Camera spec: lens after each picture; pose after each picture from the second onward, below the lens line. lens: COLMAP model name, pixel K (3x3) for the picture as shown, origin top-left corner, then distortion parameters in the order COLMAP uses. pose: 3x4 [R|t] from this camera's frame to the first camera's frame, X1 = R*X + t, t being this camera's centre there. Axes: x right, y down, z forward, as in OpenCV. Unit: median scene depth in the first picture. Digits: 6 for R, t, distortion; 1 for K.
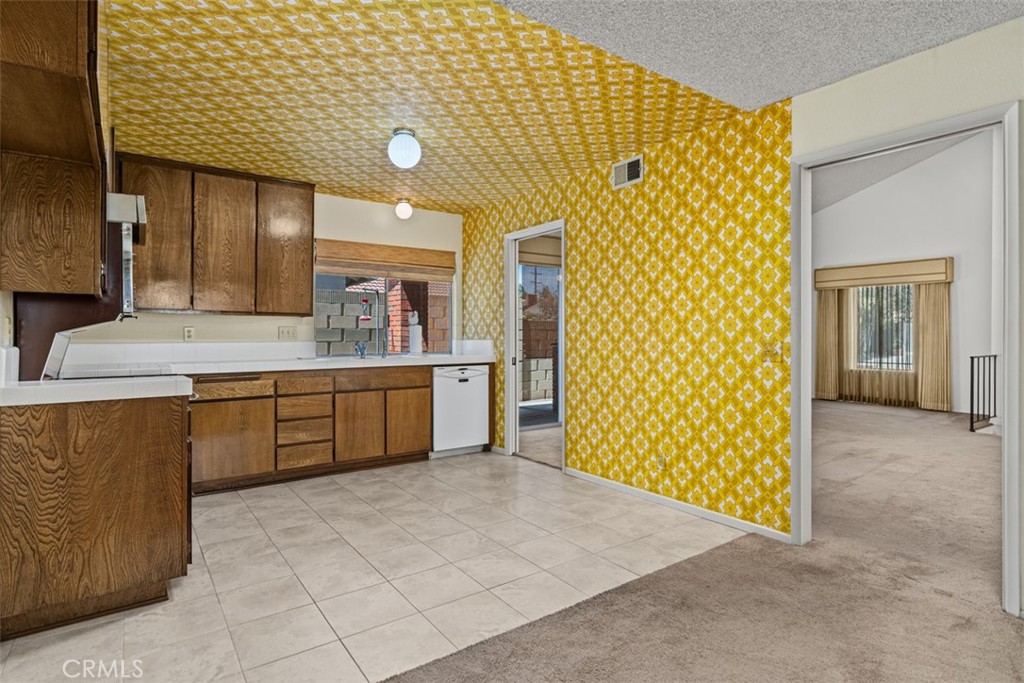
lens RADIAL K [[534.9, 0, 511.5], [0, 534.9, 334.6], [0, 0, 1]] dist [0.001033, 0.000154]
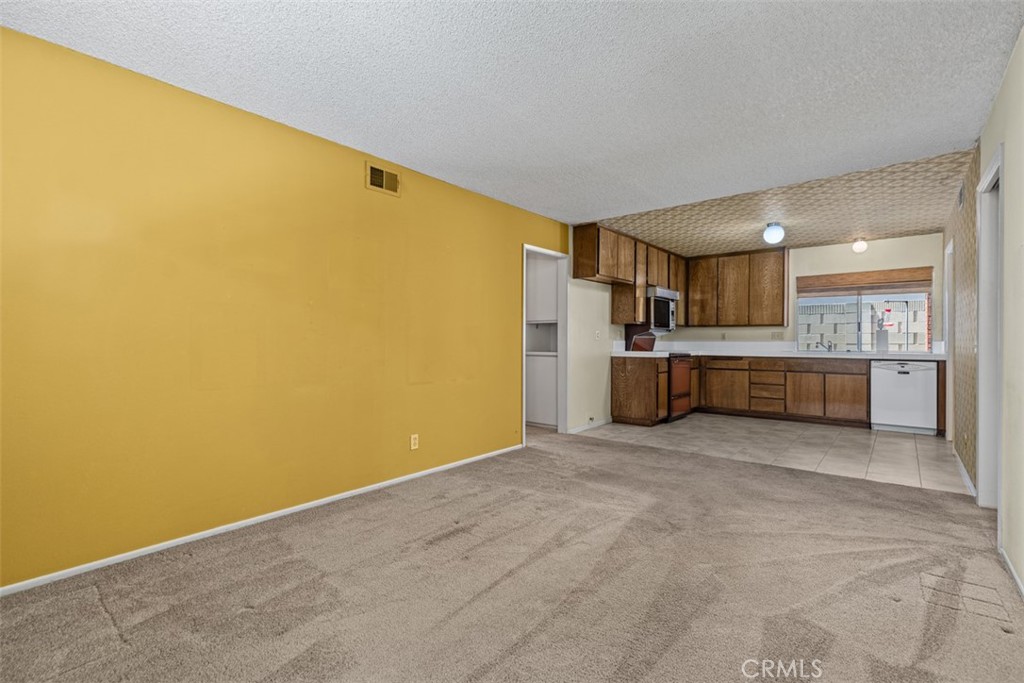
lens RADIAL K [[465.6, 0, 505.2], [0, 465.6, 340.5], [0, 0, 1]] dist [0.005539, -0.002444]
pose [[0.240922, 0.000792, -0.970544, 0.936435], [-0.002079, 0.999998, 0.000300, 0.014108], [0.970542, 0.001946, 0.240923, -0.218967]]
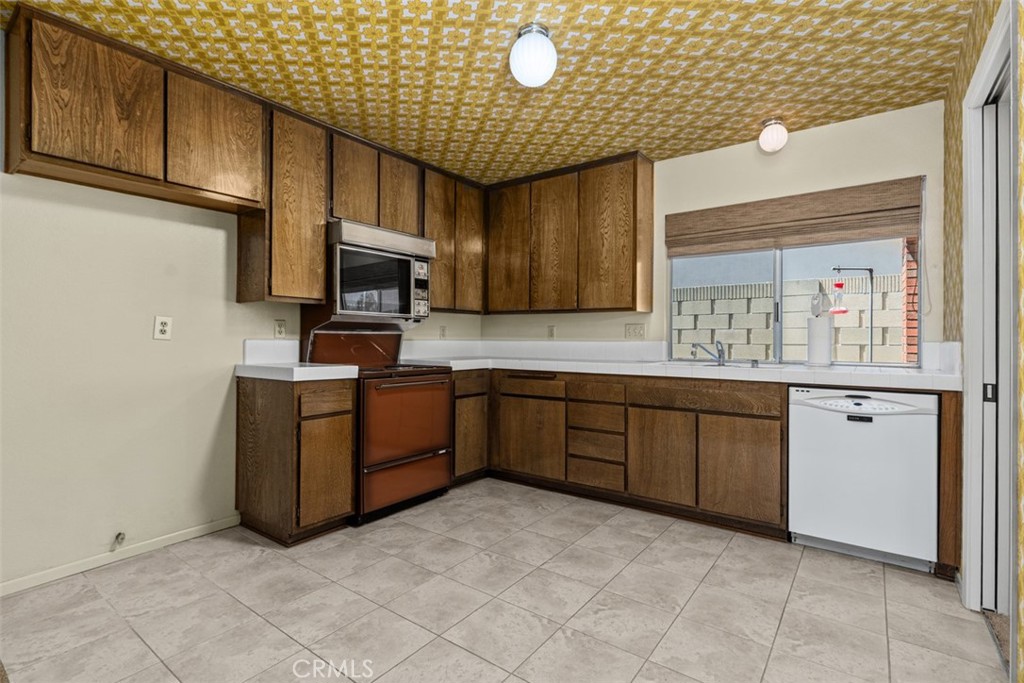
lens RADIAL K [[482.7, 0, 509.3], [0, 482.7, 338.5], [0, 0, 1]] dist [-0.003179, -0.000006]
pose [[0.300121, 0.002270, -0.953898, 0.319262], [-0.002674, 0.999995, 0.001539, 0.009634], [0.953897, 0.002089, 0.300126, 0.662851]]
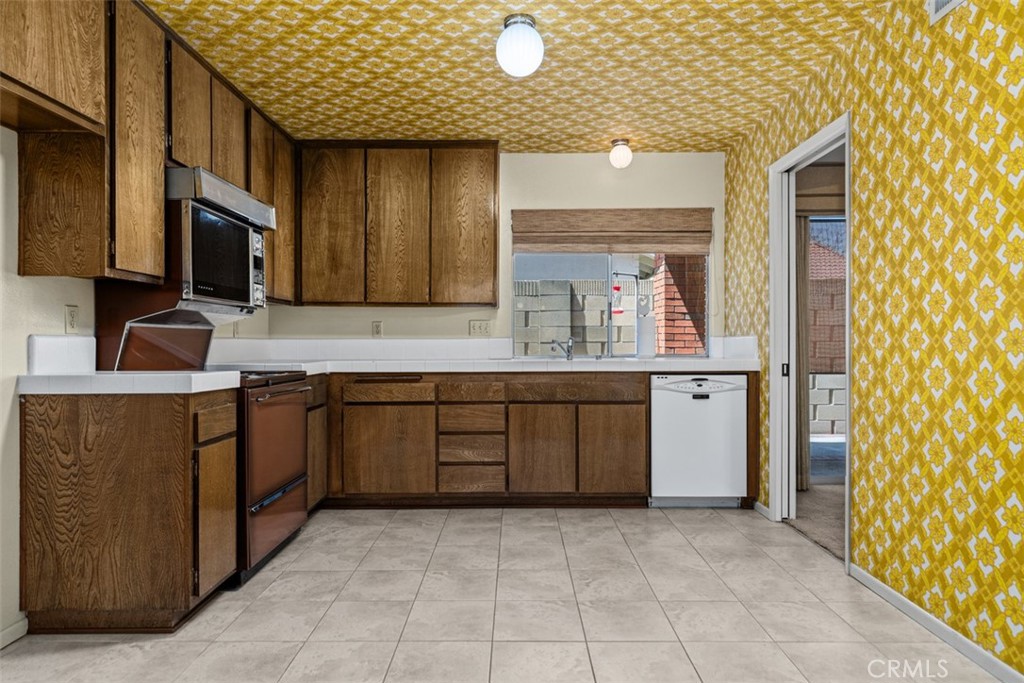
lens RADIAL K [[607.5, 0, 508.6], [0, 607.5, 345.5], [0, 0, 1]] dist [0.004002, -0.002669]
pose [[0.805269, 0.003555, -0.592899, 0.205850], [0.002482, 0.999953, 0.009367, 0.018350], [0.592905, -0.009015, 0.805222, 0.312844]]
